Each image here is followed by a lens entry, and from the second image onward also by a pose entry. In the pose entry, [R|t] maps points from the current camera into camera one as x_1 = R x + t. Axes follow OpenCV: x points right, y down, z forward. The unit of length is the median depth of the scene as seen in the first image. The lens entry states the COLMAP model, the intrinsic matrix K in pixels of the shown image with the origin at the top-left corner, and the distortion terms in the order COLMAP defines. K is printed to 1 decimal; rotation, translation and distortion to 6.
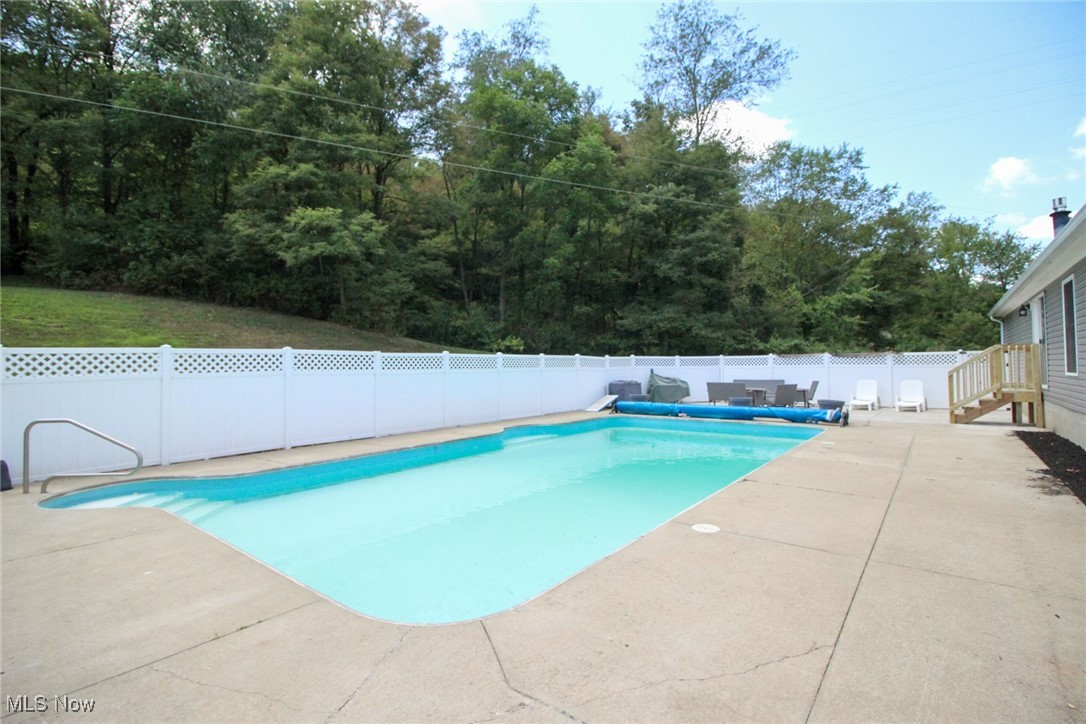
lens RADIAL K [[503.6, 0, 540.1], [0, 503.6, 369.1], [0, 0, 1]] dist [-0.004061, -0.000890]
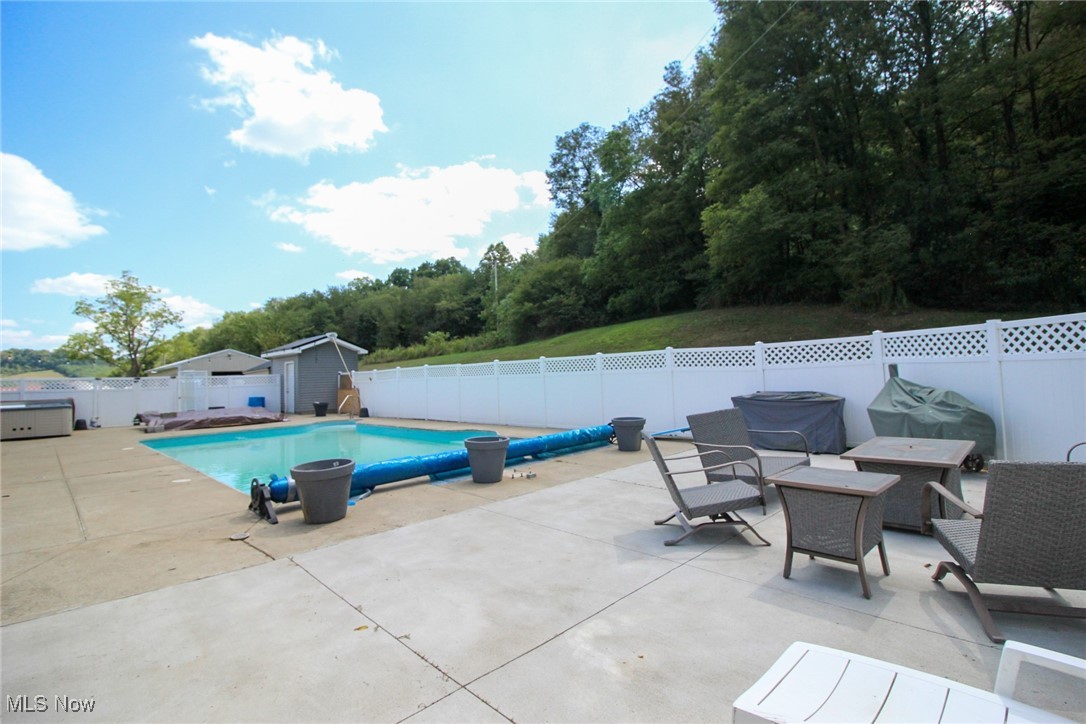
lens RADIAL K [[503.6, 0, 540.1], [0, 503.6, 369.1], [0, 0, 1]] dist [-0.004061, -0.000890]
pose [[-0.131273, 0.008908, -0.991306, 0.367542], [0.041742, 0.999122, 0.003450, -0.005534], [0.990467, -0.040926, -0.131530, 0.466303]]
